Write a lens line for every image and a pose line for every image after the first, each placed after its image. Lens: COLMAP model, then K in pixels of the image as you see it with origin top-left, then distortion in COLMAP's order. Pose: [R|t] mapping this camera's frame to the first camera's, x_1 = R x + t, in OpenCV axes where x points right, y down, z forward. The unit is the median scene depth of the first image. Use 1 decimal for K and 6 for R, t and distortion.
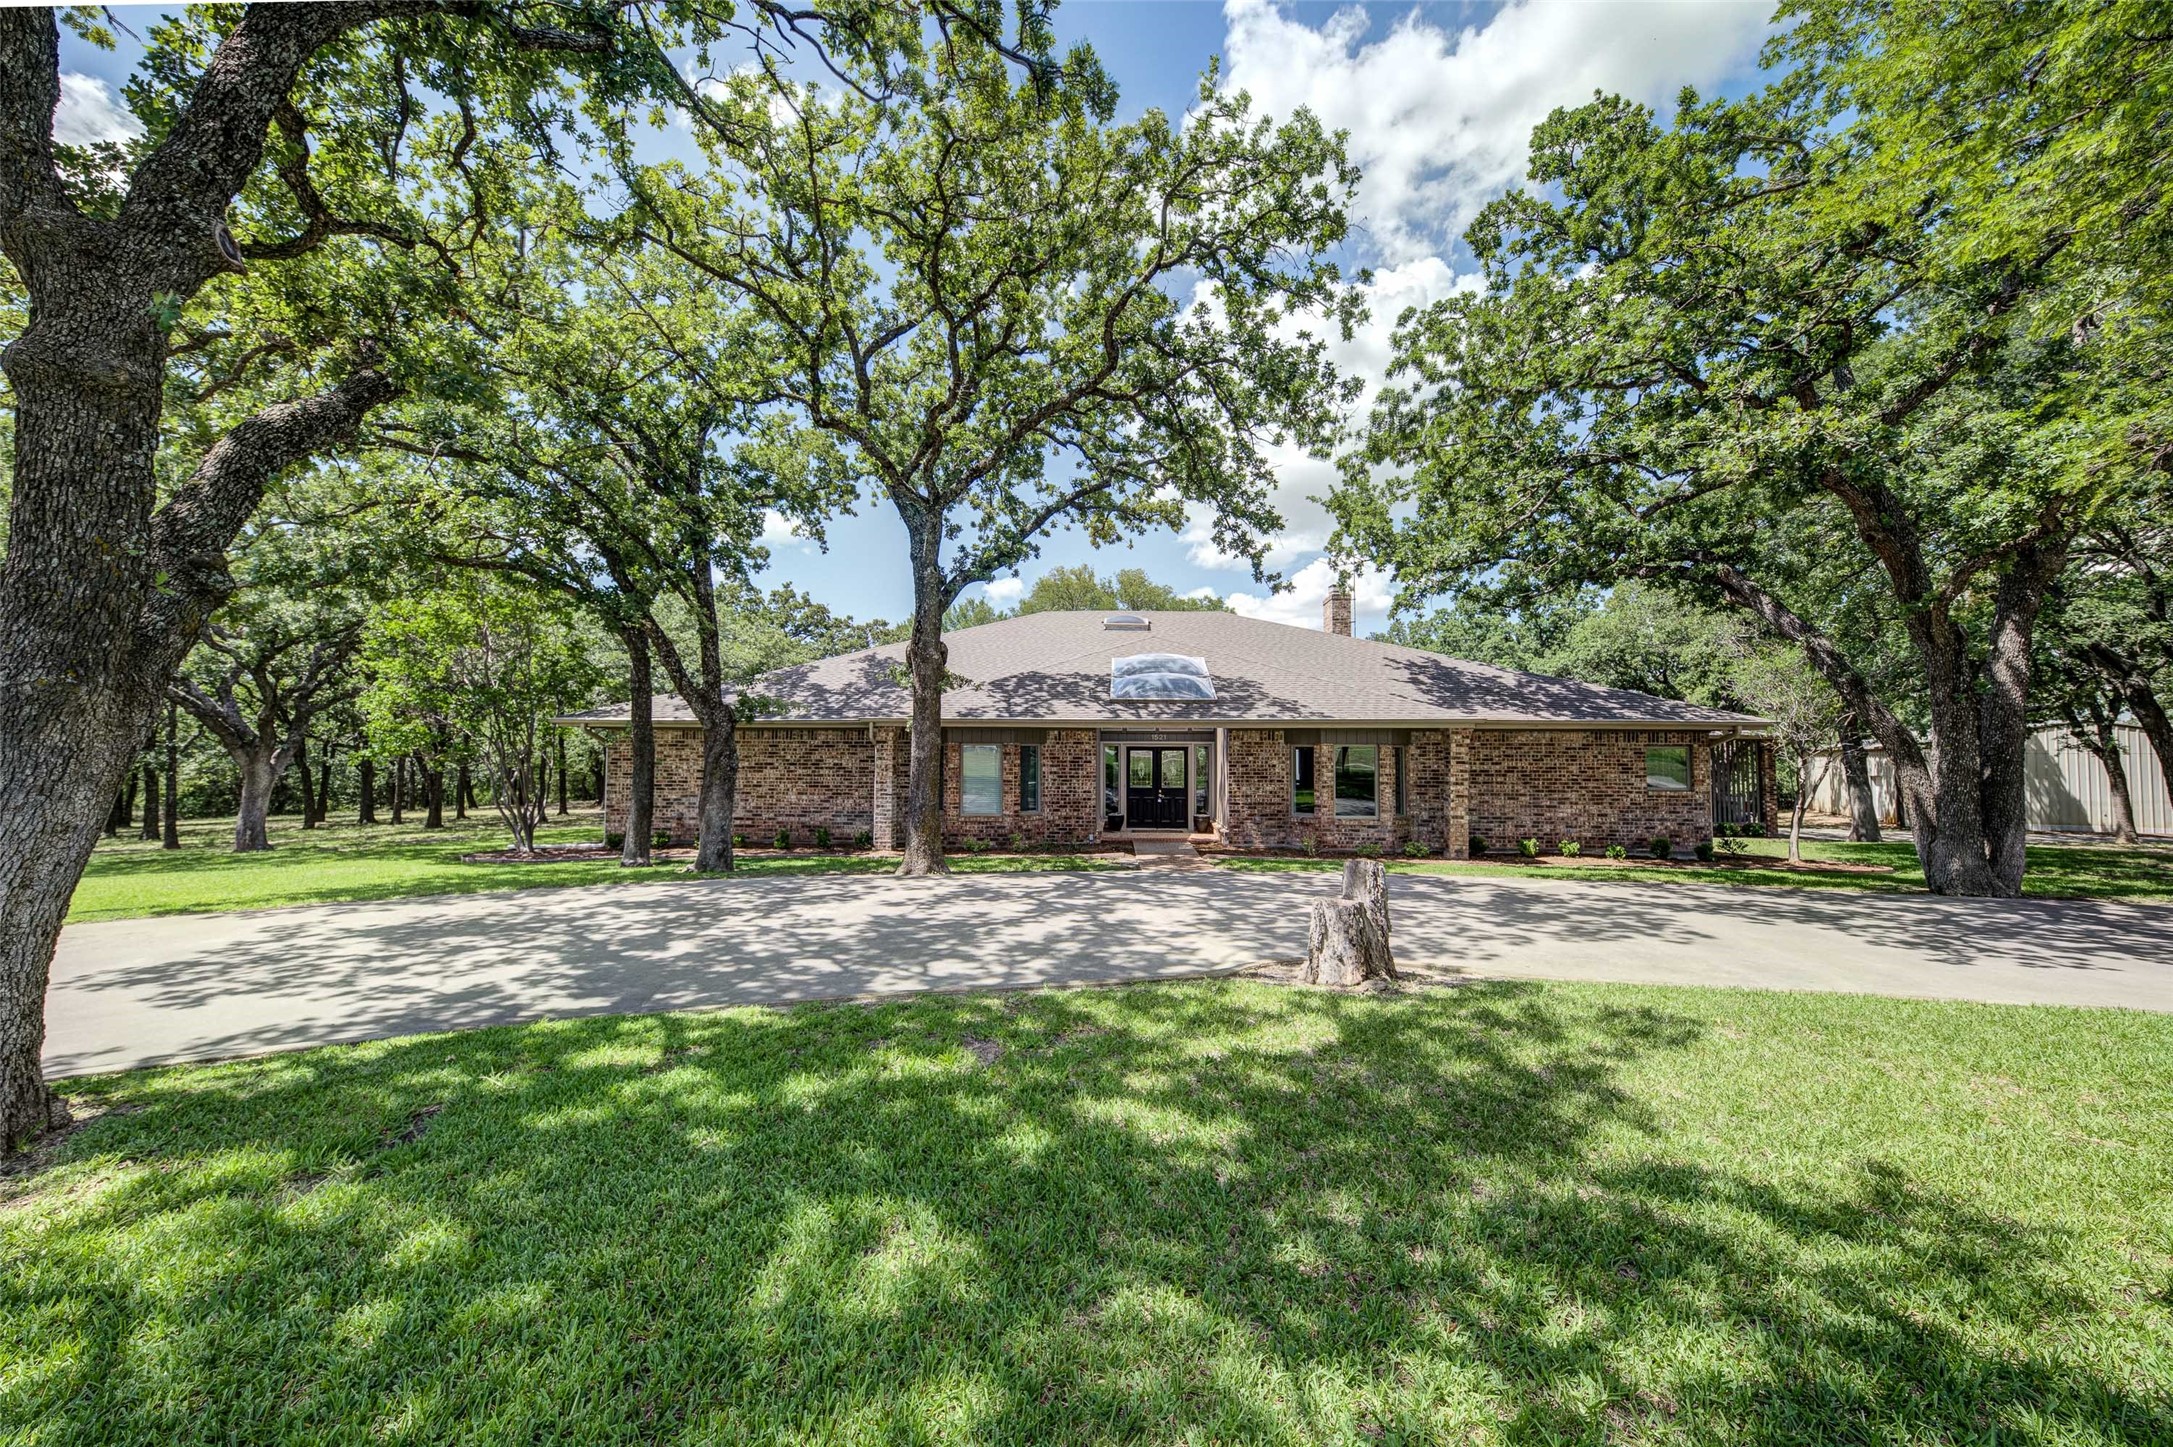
lens RADIAL K [[770.7, 0, 1086.5], [0, 770.7, 723.5], [0, 0, 1]] dist [0.000831, 0.000019]
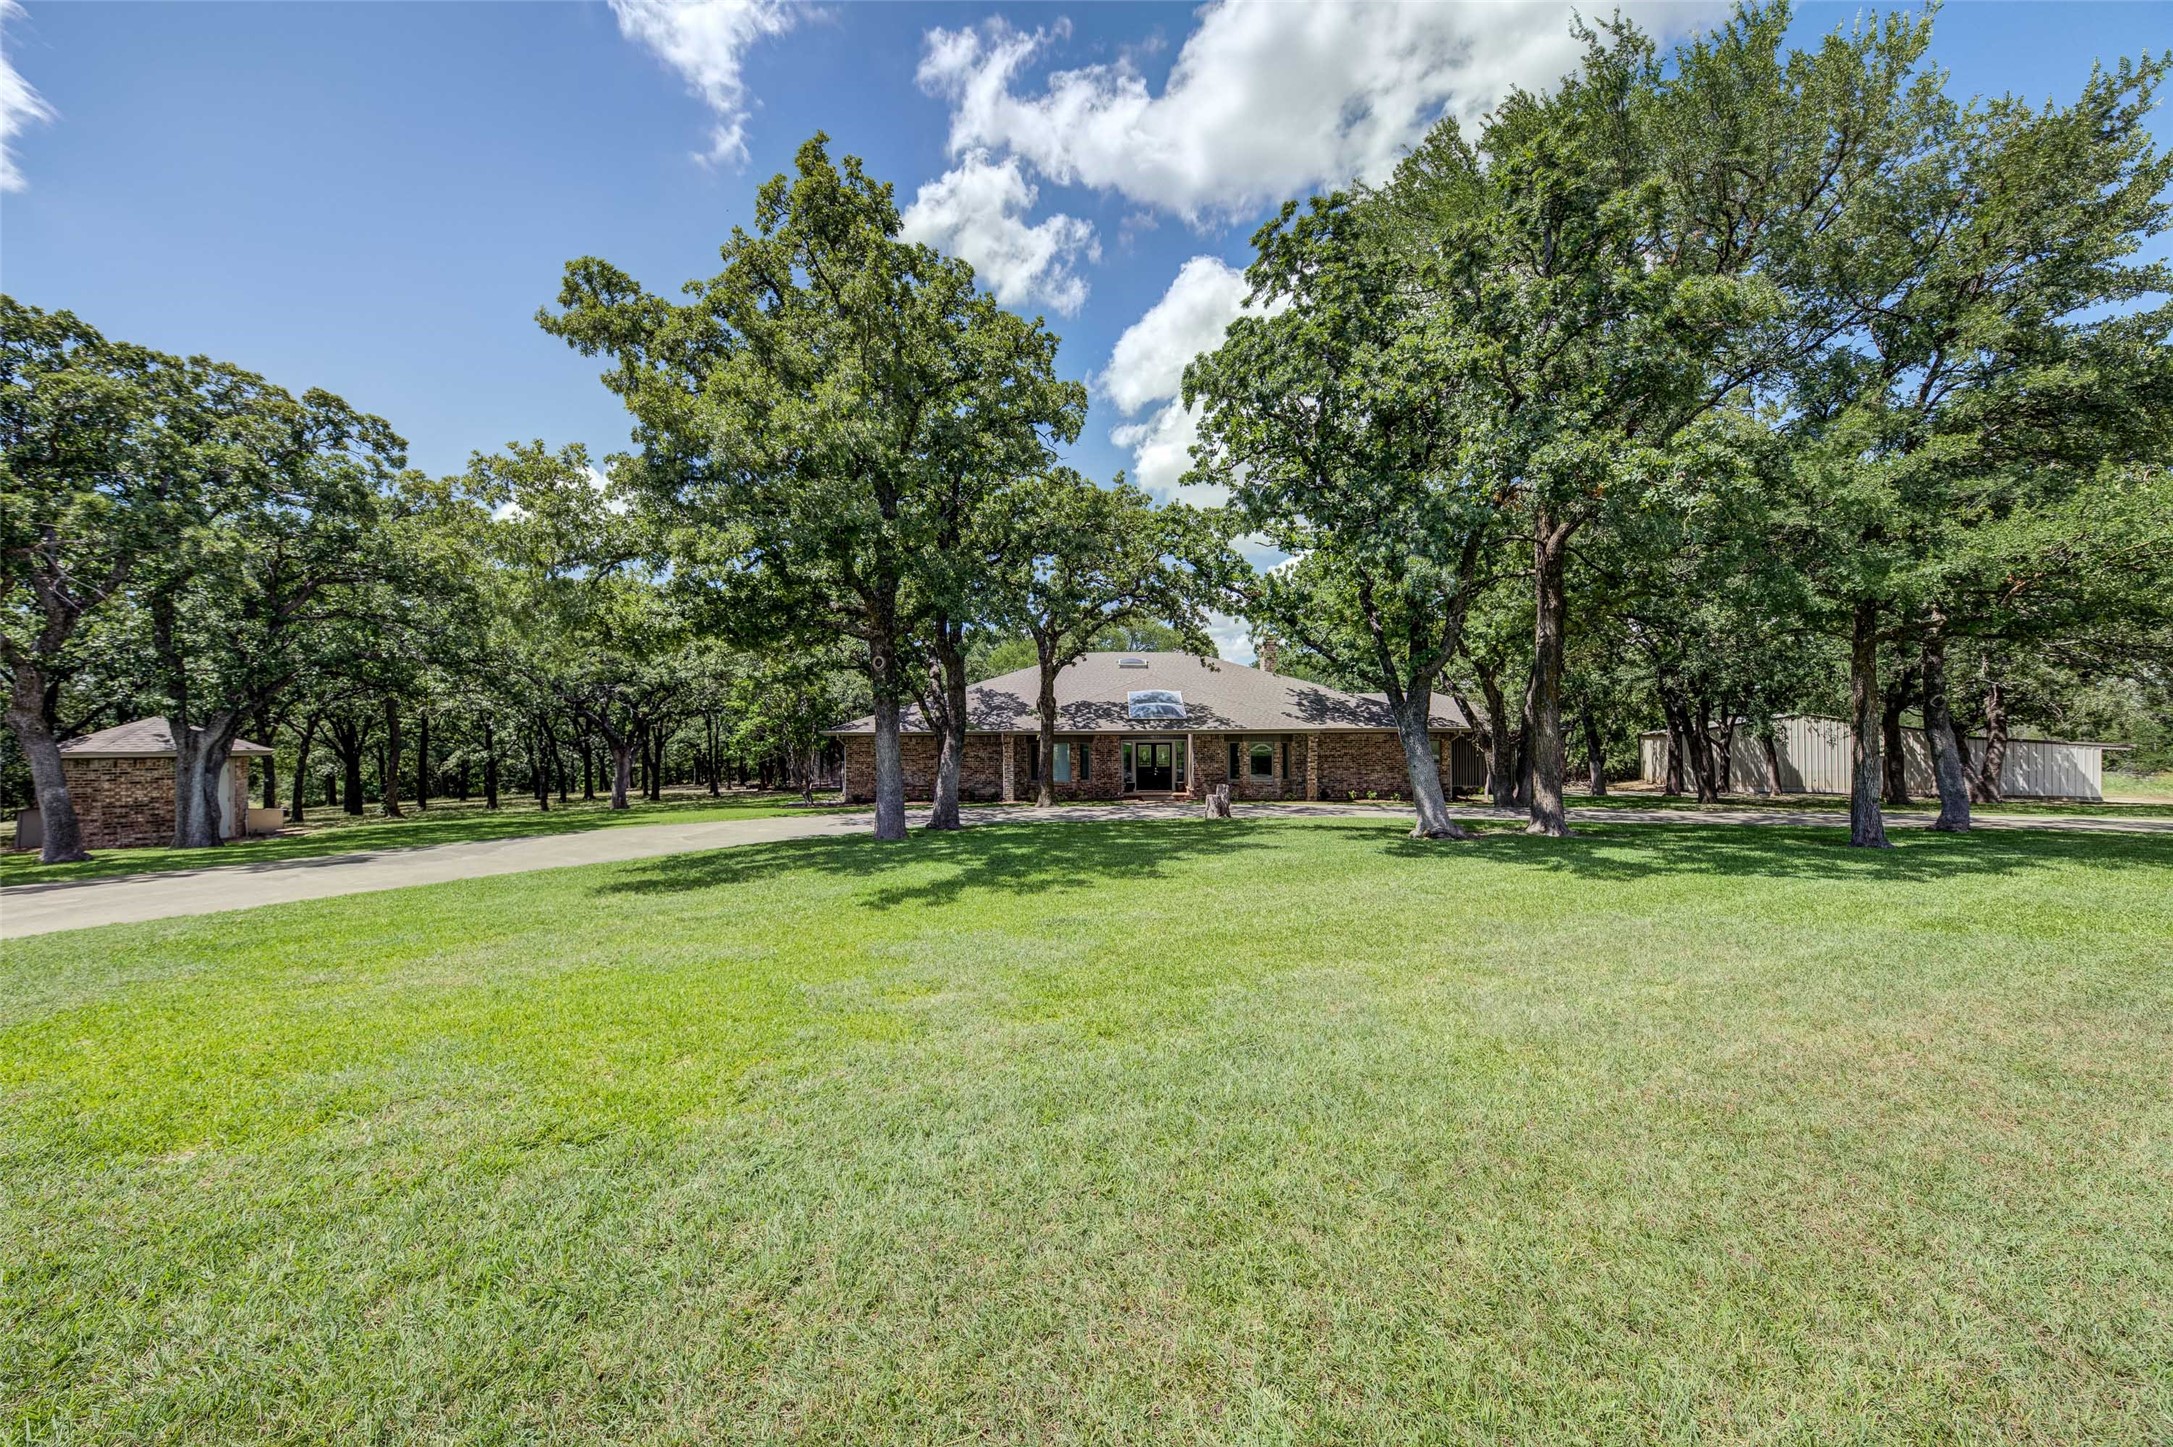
lens RADIAL K [[770.7, 0, 1086.5], [0, 770.7, 723.5], [0, 0, 1]] dist [0.000831, 0.000019]
pose [[0.999789, -0.010478, 0.017685, -0.103003], [0.010167, 0.999794, 0.017549, -0.052623], [-0.017865, -0.017365, 0.999690, -0.833206]]
